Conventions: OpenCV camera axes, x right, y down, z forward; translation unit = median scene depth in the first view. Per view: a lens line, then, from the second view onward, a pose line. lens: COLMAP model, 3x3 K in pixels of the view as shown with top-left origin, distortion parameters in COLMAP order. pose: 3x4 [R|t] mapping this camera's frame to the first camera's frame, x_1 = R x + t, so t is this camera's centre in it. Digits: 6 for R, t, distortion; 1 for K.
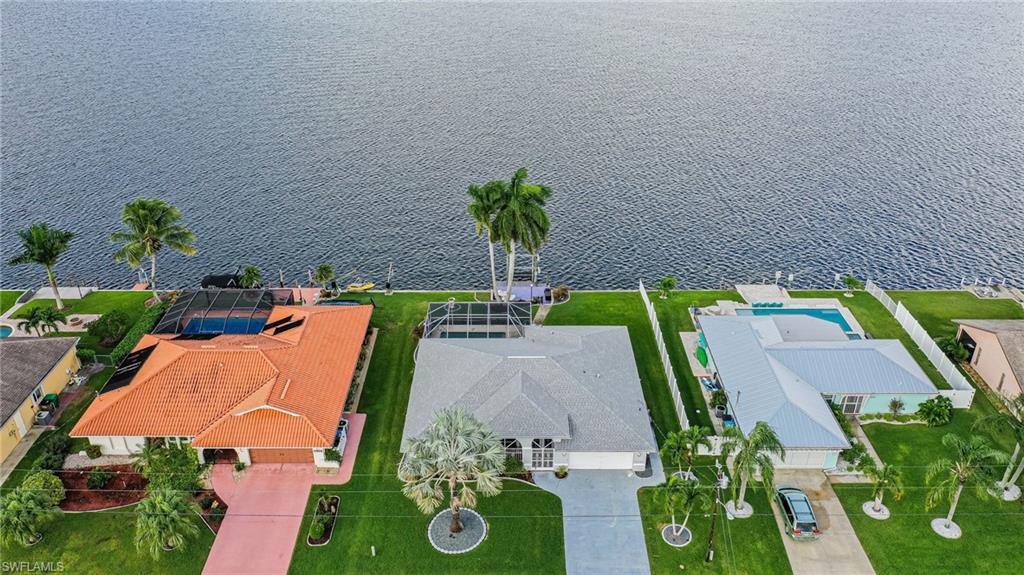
lens RADIAL K [[806.8, 0, 511.9], [0, 806.8, 285.9], [0, 0, 1]] dist [0.009546, -0.003227]
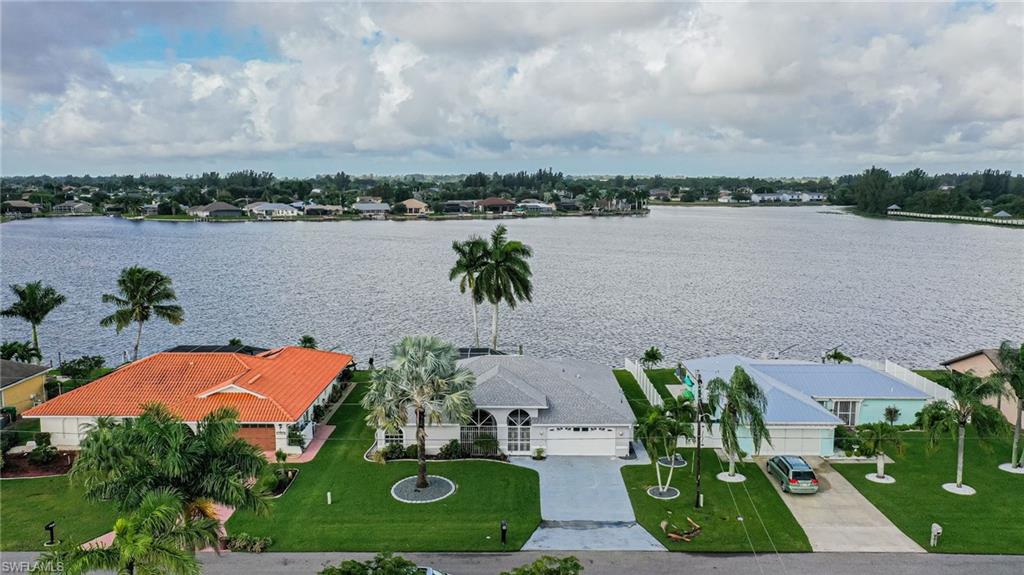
lens RADIAL K [[806.8, 0, 511.9], [0, 806.8, 285.9], [0, 0, 1]] dist [0.009546, -0.003227]
pose [[0.999996, 0.001101, -0.002702, 0.032174], [-0.002007, 0.931646, -0.363362, 0.388260], [0.002118, 0.363366, 0.931644, 0.059858]]
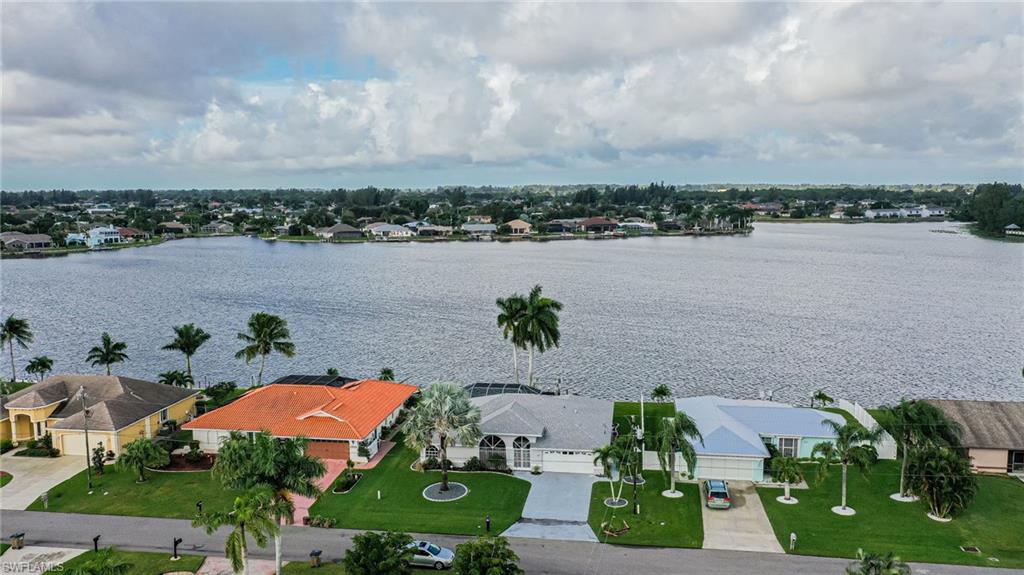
lens RADIAL K [[806.8, 0, 511.9], [0, 806.8, 285.9], [0, 0, 1]] dist [0.009546, -0.003227]
pose [[0.988839, 0.010393, -0.148623, 0.208549], [-0.065084, 0.927477, -0.368171, 0.430137], [0.134018, 0.373735, 0.917802, -0.270917]]
